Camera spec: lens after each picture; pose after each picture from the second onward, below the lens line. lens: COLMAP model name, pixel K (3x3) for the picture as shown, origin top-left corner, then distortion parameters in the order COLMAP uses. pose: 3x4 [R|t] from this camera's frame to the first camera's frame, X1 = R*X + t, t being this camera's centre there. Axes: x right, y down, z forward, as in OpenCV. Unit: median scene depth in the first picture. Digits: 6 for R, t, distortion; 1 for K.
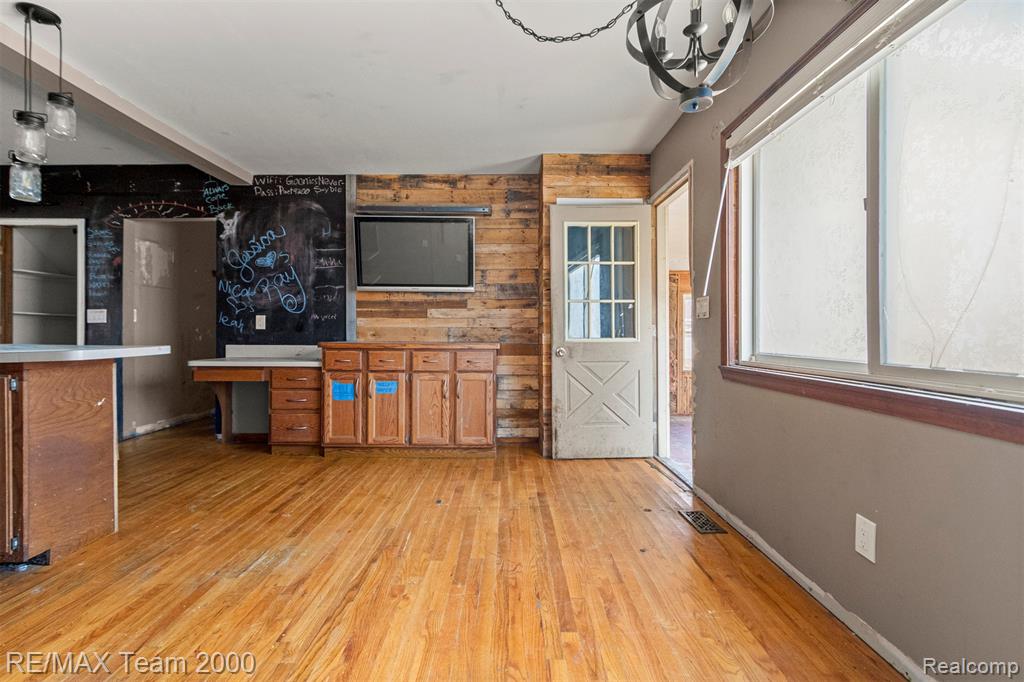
lens RADIAL K [[480.6, 0, 506.6], [0, 480.6, 336.5], [0, 0, 1]] dist [0.003989, -0.002284]
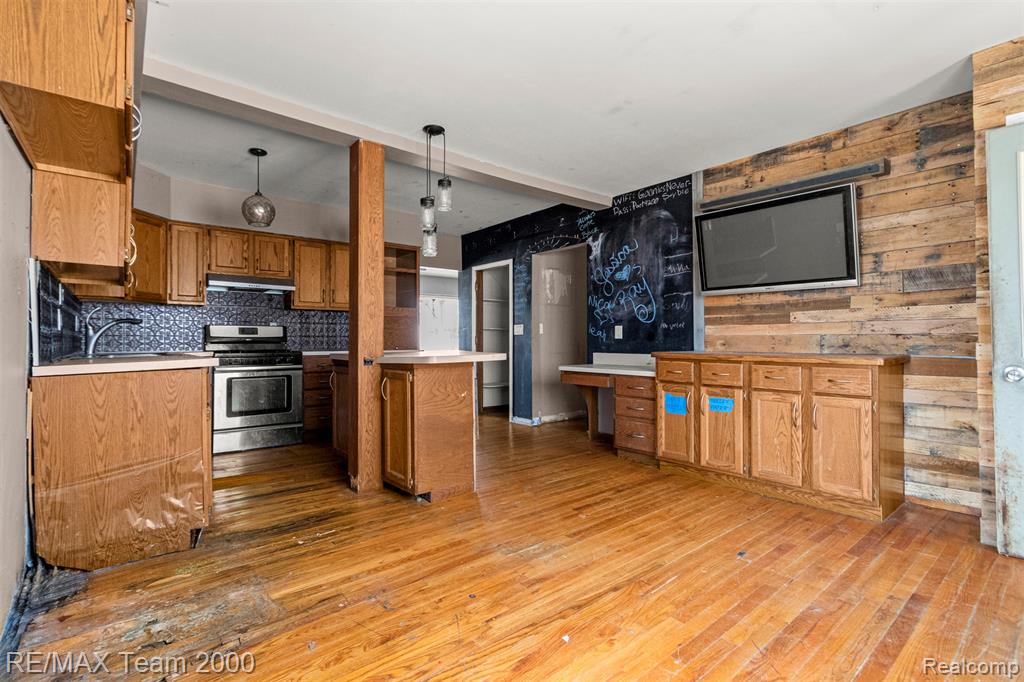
lens RADIAL K [[480.6, 0, 505.7], [0, 480.6, 337.9], [0, 0, 1]] dist [0.003989, -0.002284]
pose [[0.622916, -0.007577, -0.782252, 0.185916], [-0.000724, 0.999947, -0.010263, -0.006166], [0.782288, 0.006959, 0.622878, 0.144308]]
